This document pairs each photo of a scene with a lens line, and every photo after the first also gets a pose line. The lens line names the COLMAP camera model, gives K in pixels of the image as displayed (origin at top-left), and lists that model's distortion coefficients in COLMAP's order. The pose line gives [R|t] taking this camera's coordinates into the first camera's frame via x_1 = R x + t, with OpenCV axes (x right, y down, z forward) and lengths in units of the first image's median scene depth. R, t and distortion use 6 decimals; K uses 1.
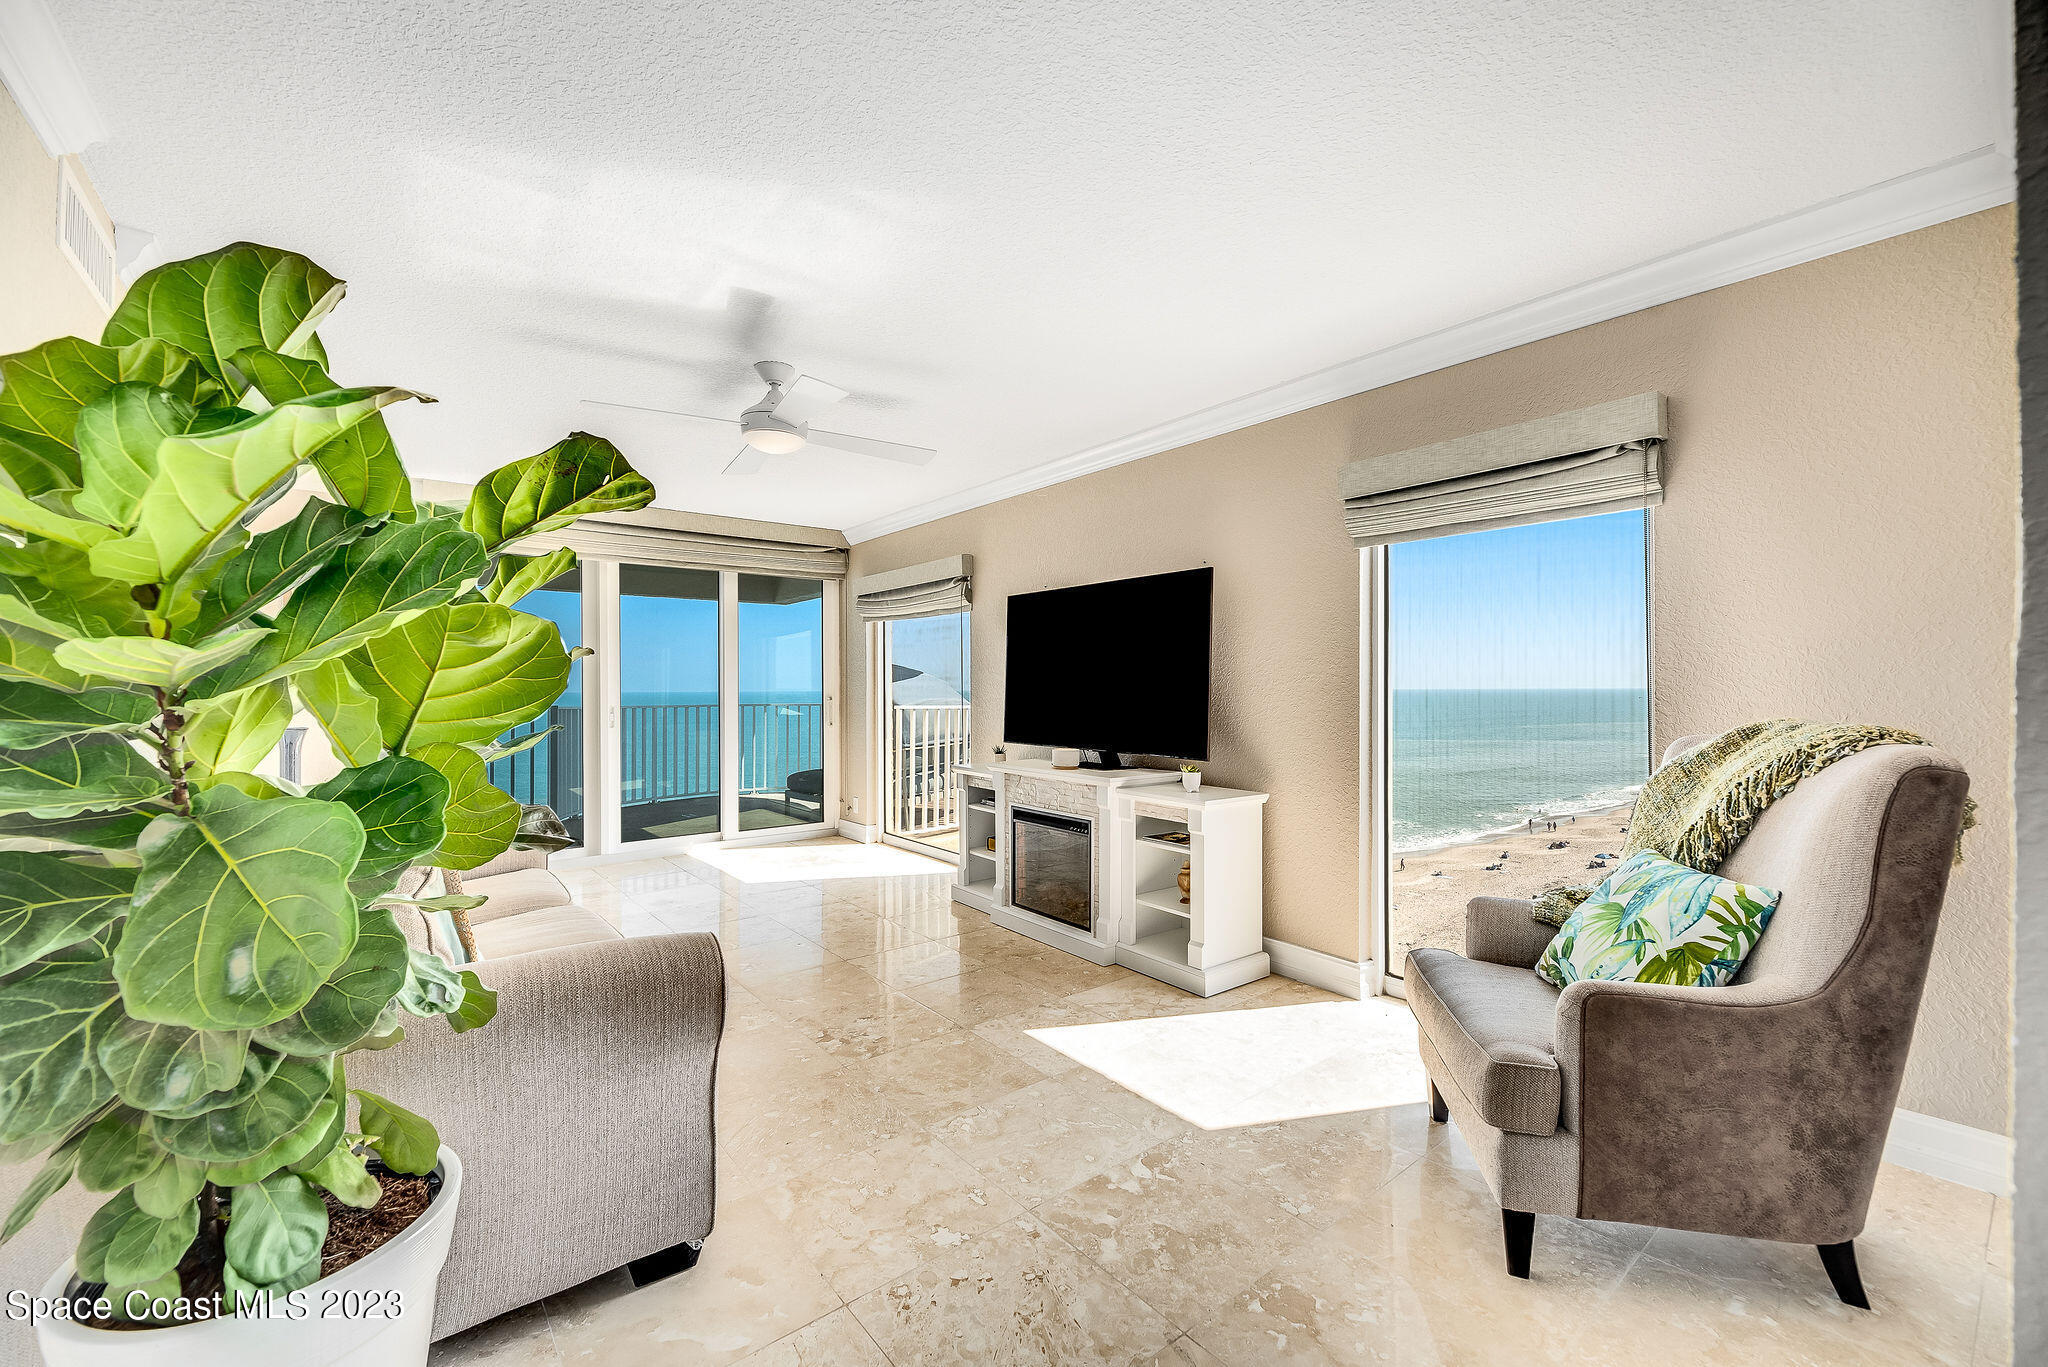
lens RADIAL K [[835.4, 0, 970.5], [0, 835.4, 682.3], [0, 0, 1]] dist [-0.003109, -0.002672]
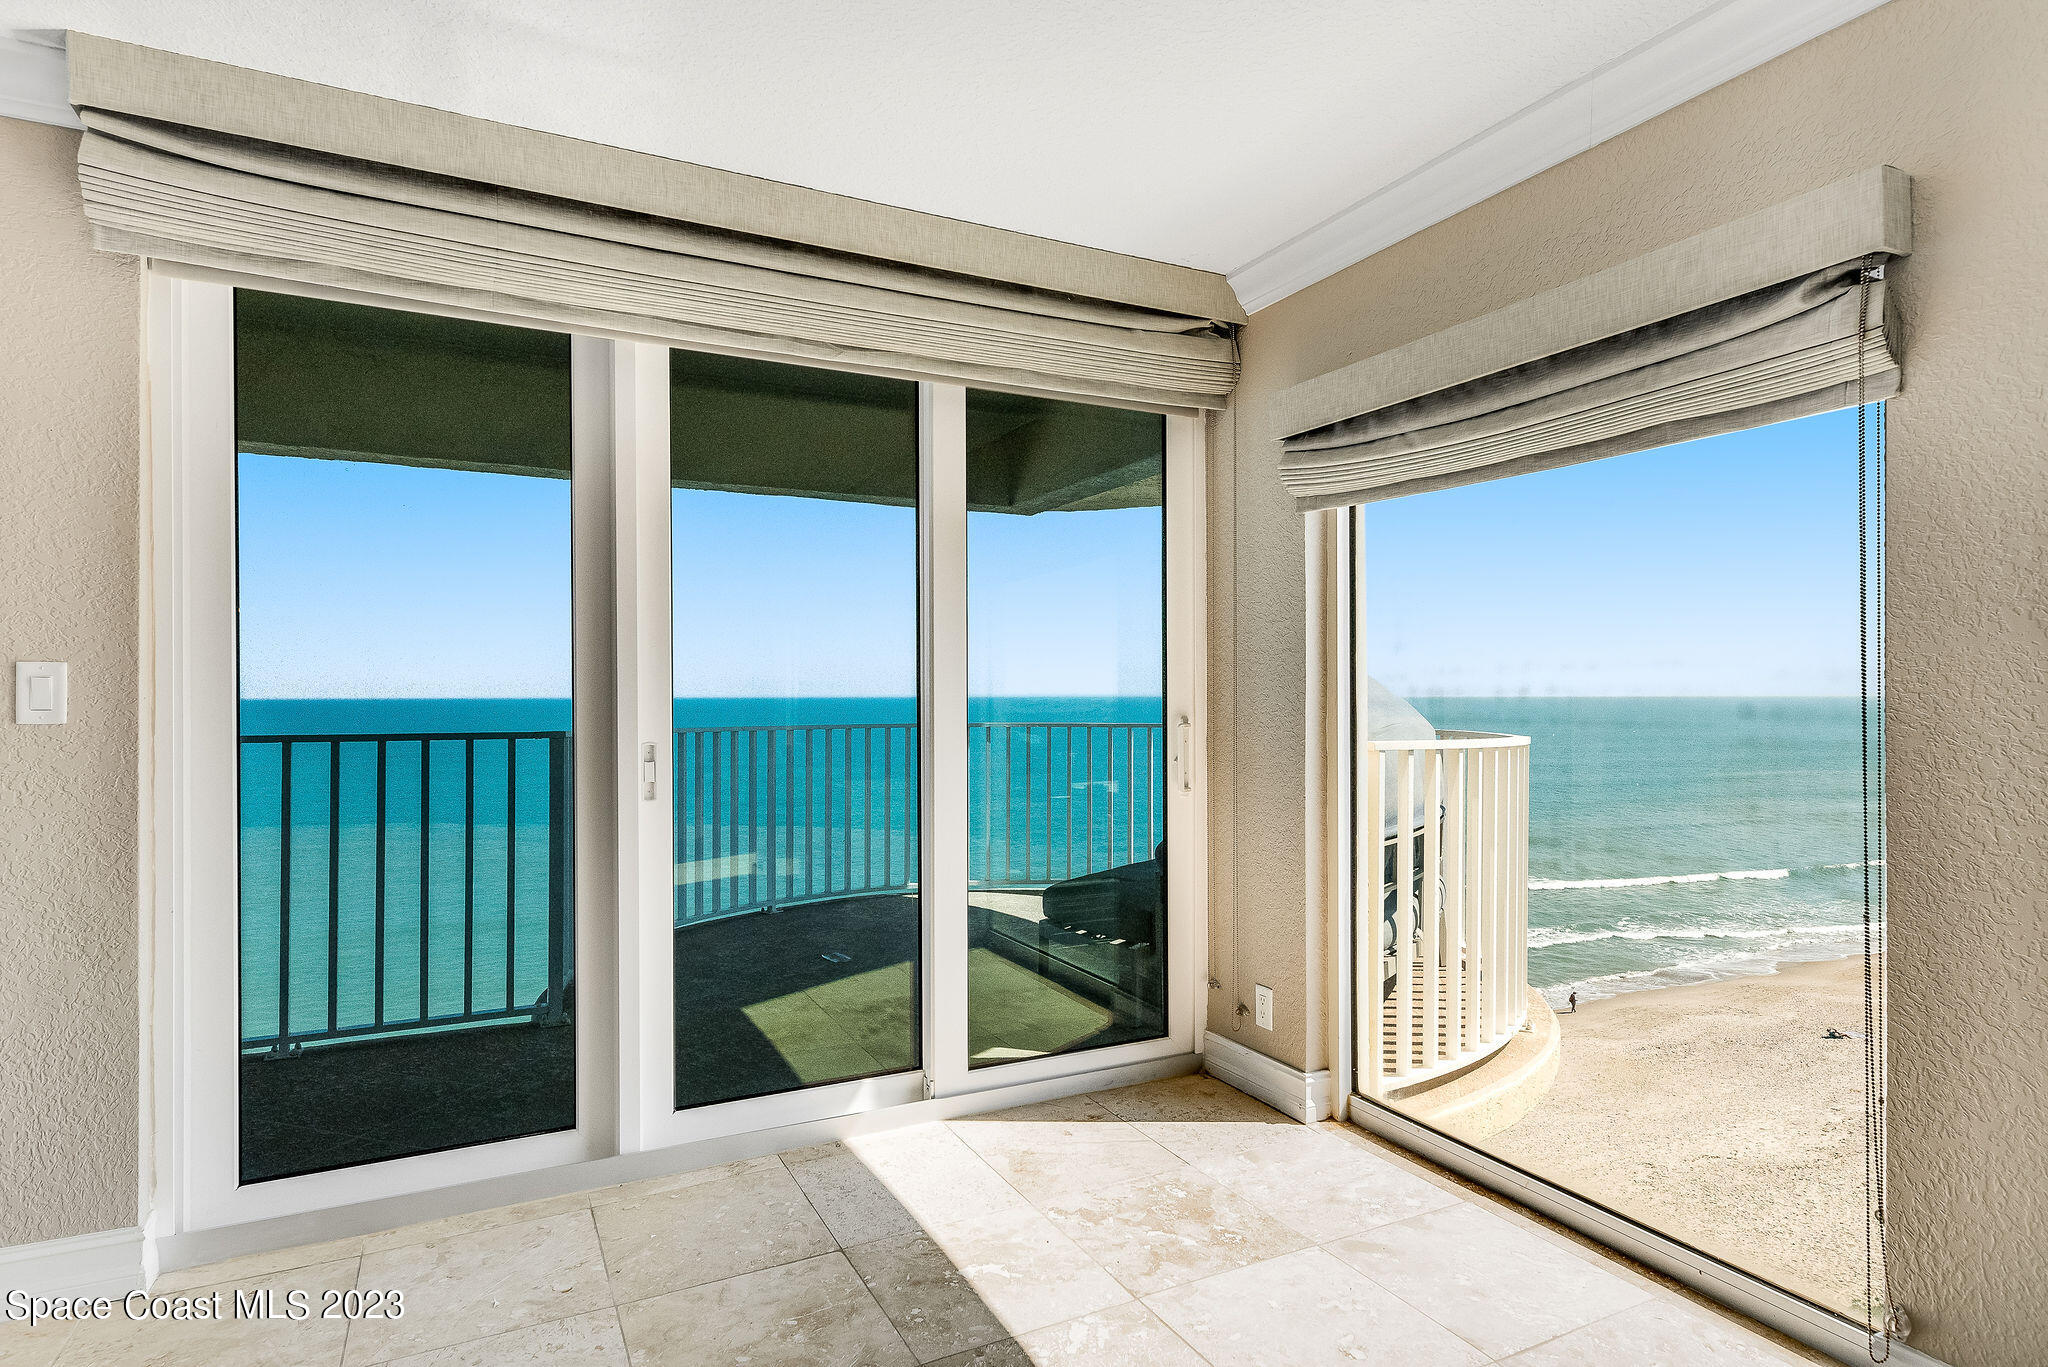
lens RADIAL K [[1079.2, 0, 949.7], [0, 1079.2, 682.3], [0, 0, 1]] dist [0.006775, -0.001008]
pose [[0.978041, -0.000511, -0.208412, -0.317622], [-0.000251, 0.999993, -0.003632, 0.007058], [0.208412, 0.003605, 0.978034, 0.901857]]
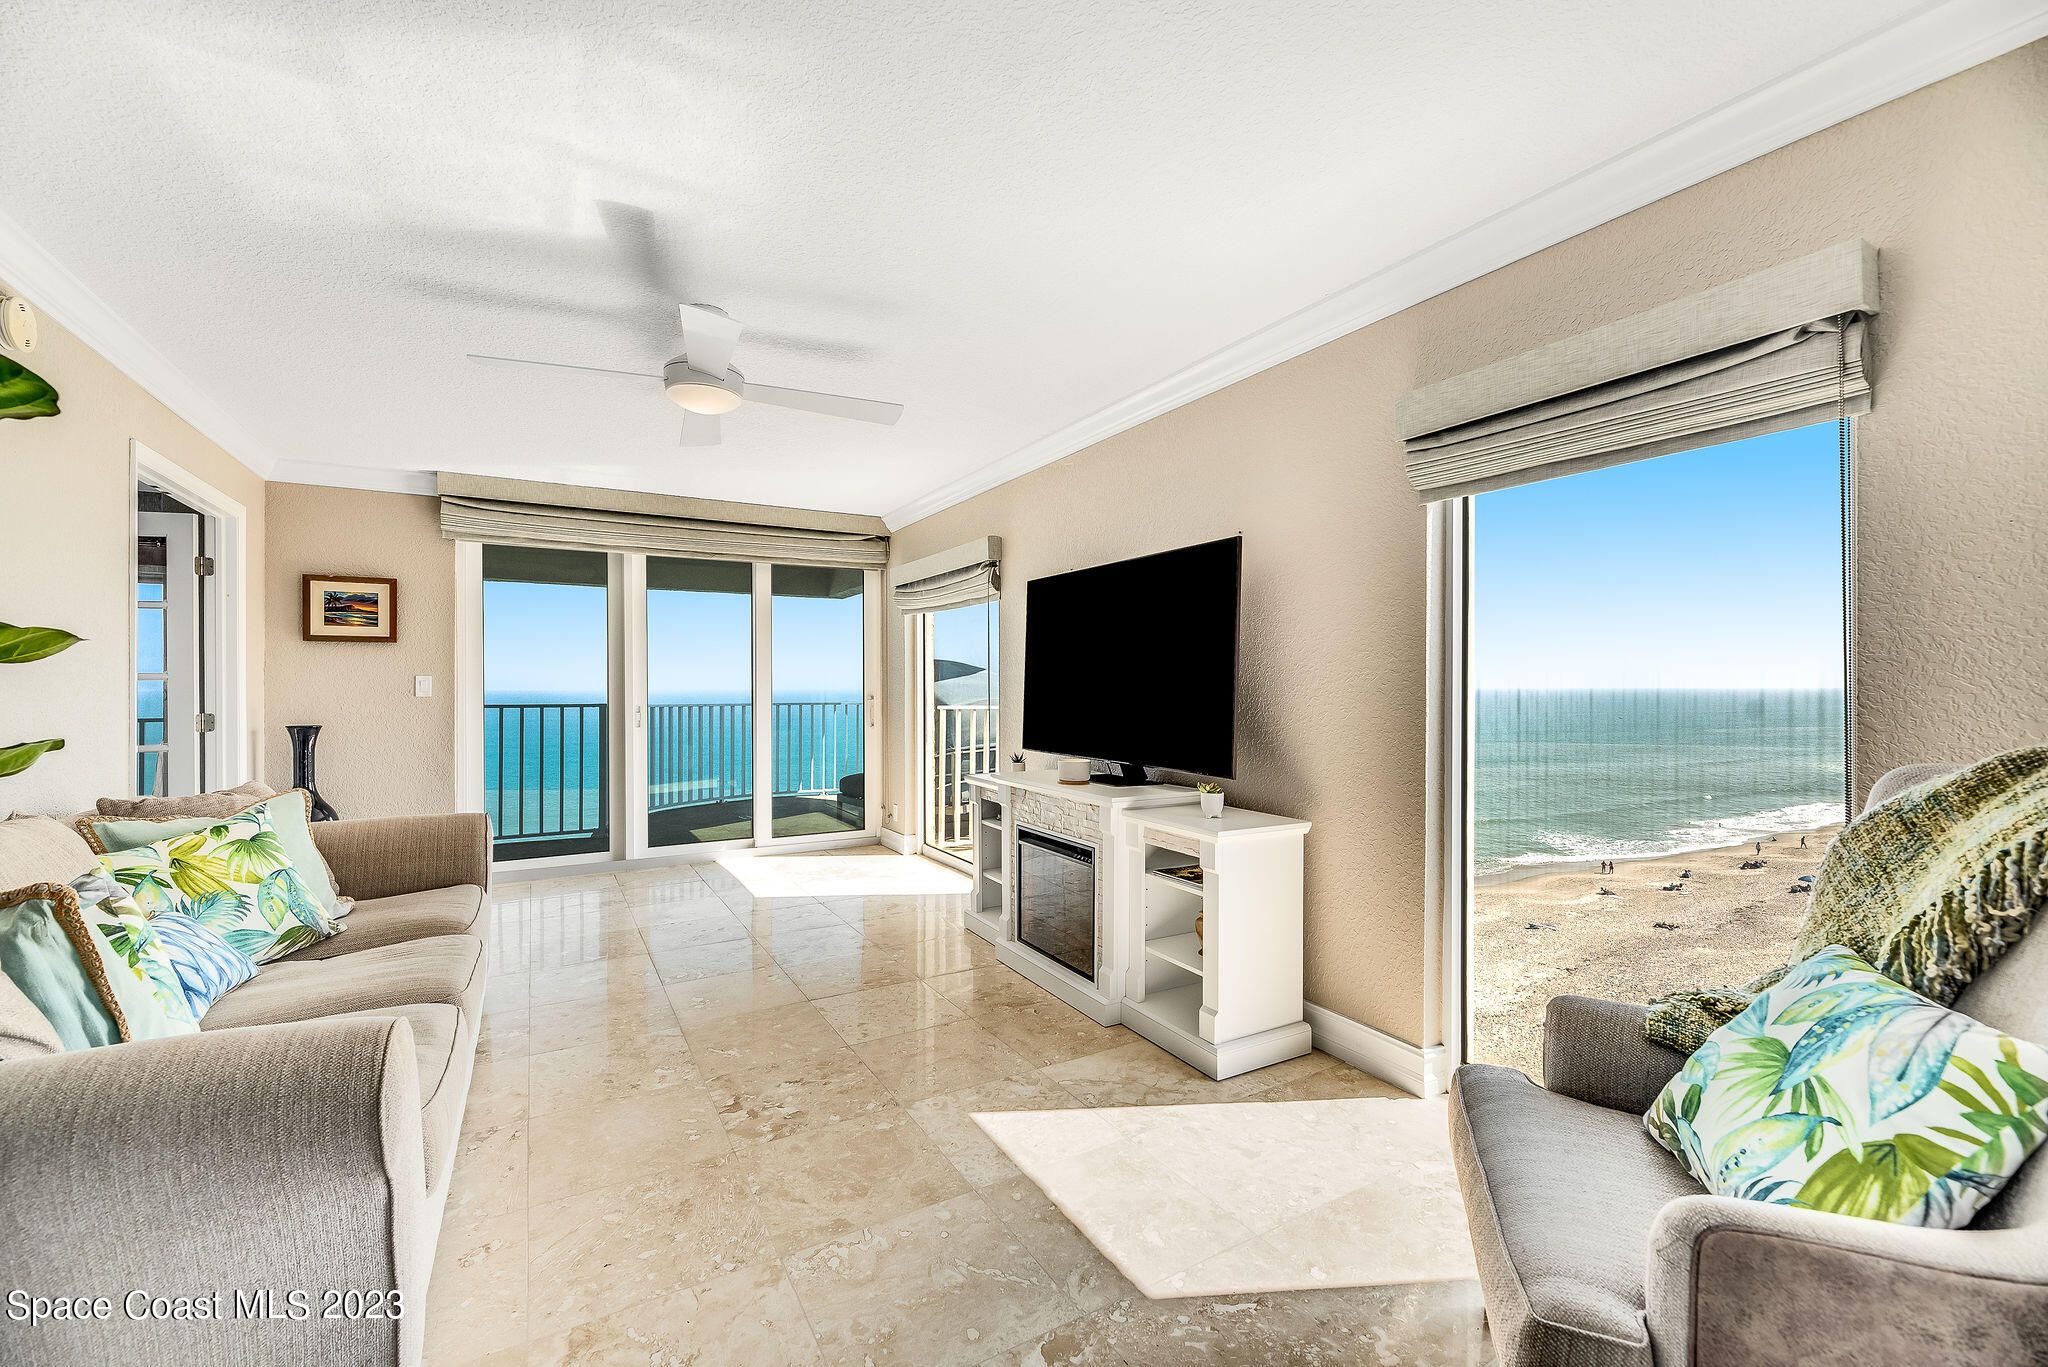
lens RADIAL K [[835.4, 0, 978.7], [0, 835.4, 684.6], [0, 0, 1]] dist [-0.003109, -0.002672]
pose [[0.990578, 0.001327, -0.136944, 0.146559], [-0.000669, 0.999988, 0.004852, 0.000028], [0.136949, -0.004714, 0.990567, 0.168692]]
